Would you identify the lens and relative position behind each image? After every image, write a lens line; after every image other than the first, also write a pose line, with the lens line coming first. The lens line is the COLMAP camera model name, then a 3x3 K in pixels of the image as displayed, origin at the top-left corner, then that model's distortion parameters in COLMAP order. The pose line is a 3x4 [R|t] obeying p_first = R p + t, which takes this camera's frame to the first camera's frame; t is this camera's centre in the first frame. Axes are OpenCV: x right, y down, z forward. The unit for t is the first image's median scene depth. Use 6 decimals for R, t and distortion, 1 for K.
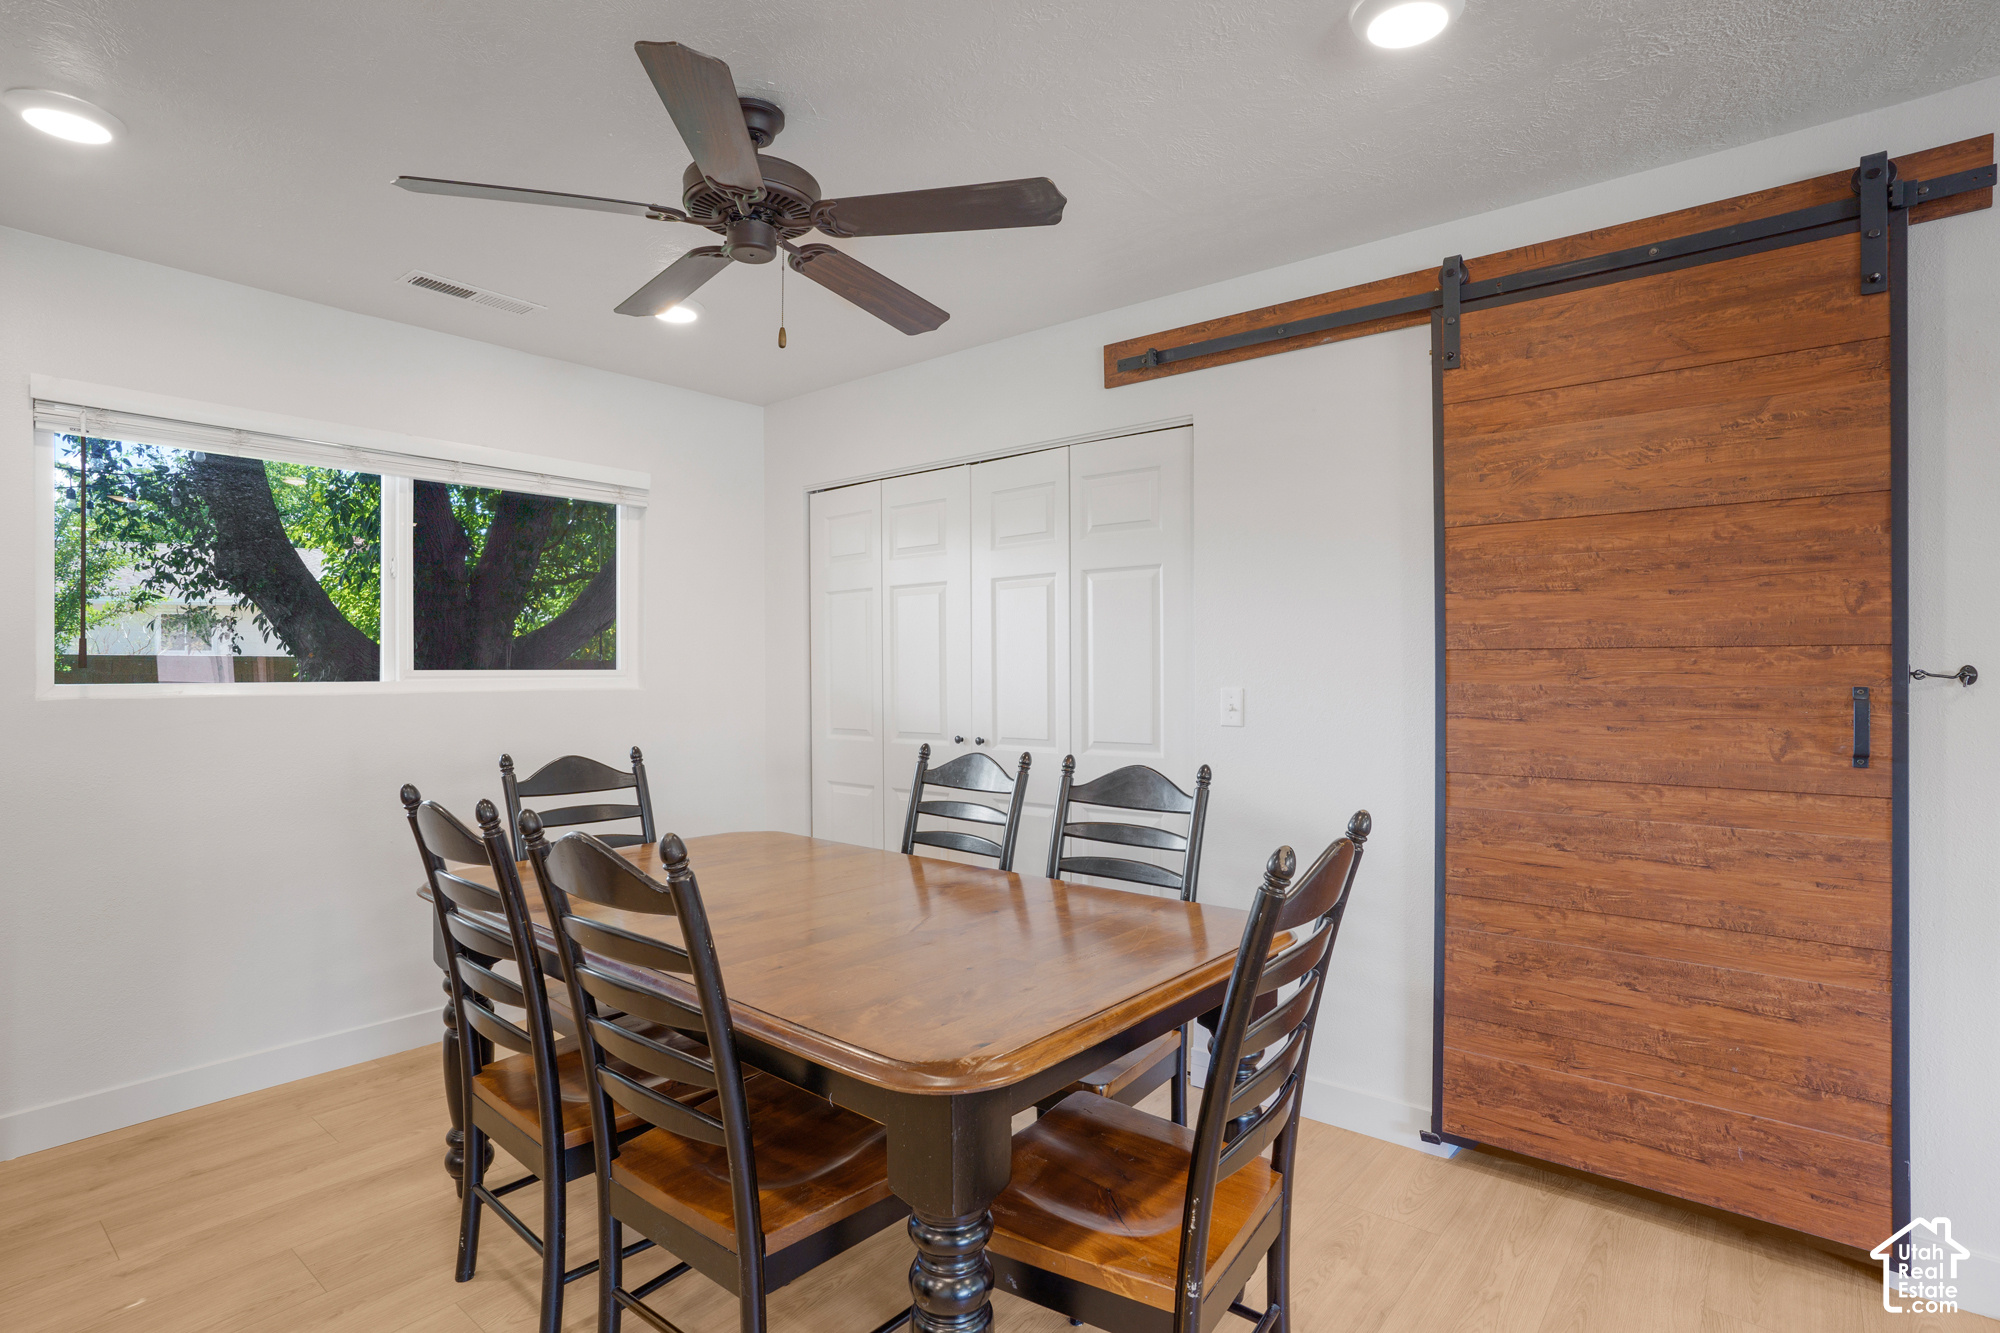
lens RADIAL K [[1009.2, 0, 1003.8], [0, 1009.2, 671.7], [0, 0, 1]] dist [-0.029255, 0.008149]
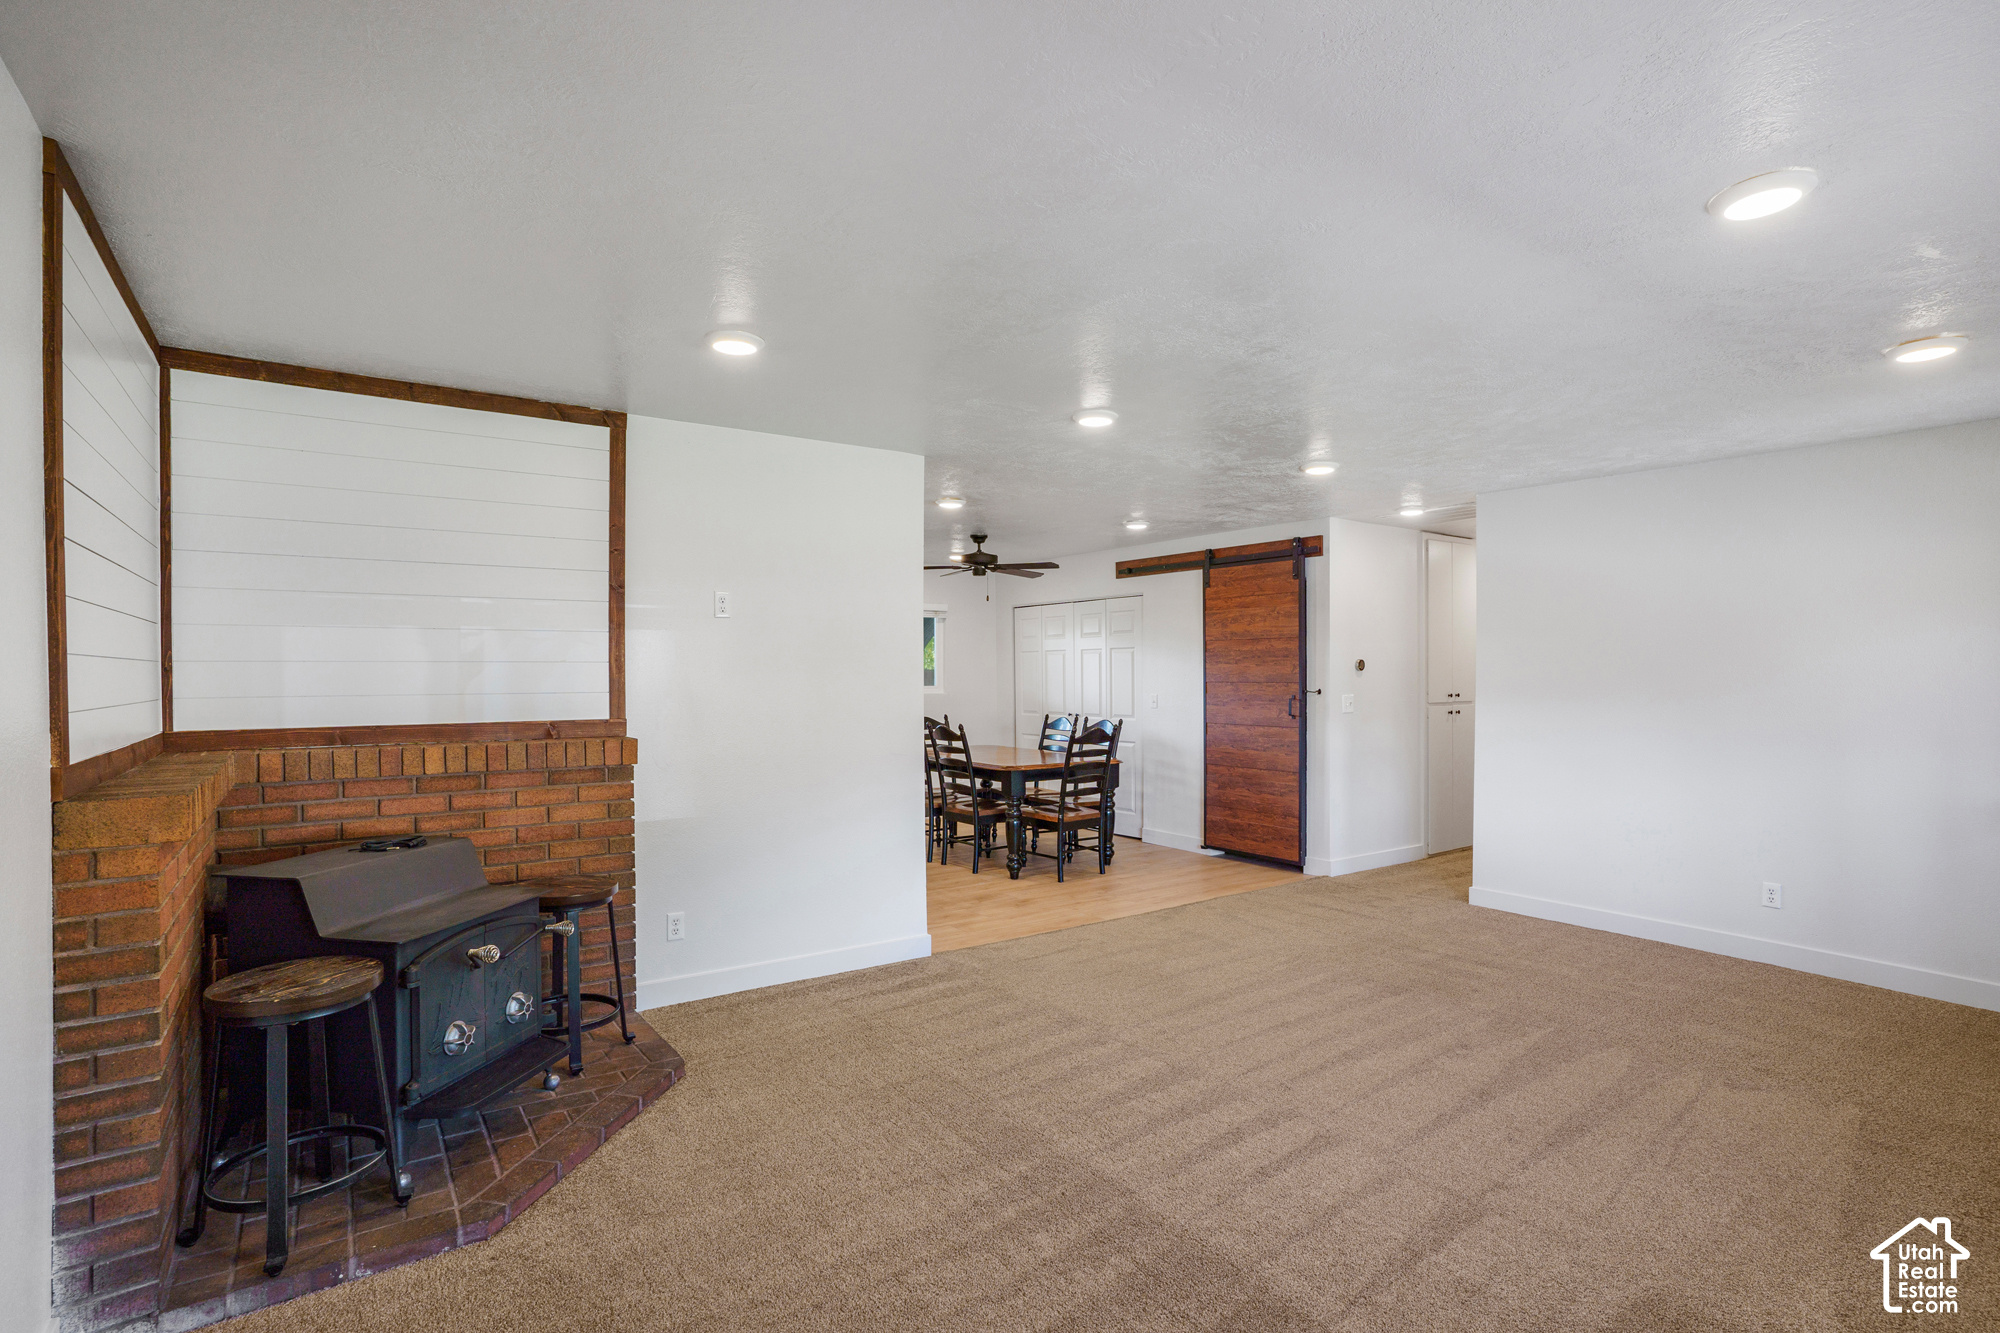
lens RADIAL K [[1009.2, 0, 989.1], [0, 1009.2, 661.7], [0, 0, 1]] dist [-0.029255, 0.008149]
pose [[0.961346, -0.006266, -0.275272, 0.695385], [0.003882, 0.999950, -0.009206, -0.060698], [0.275316, 0.007782, 0.961322, -2.211306]]
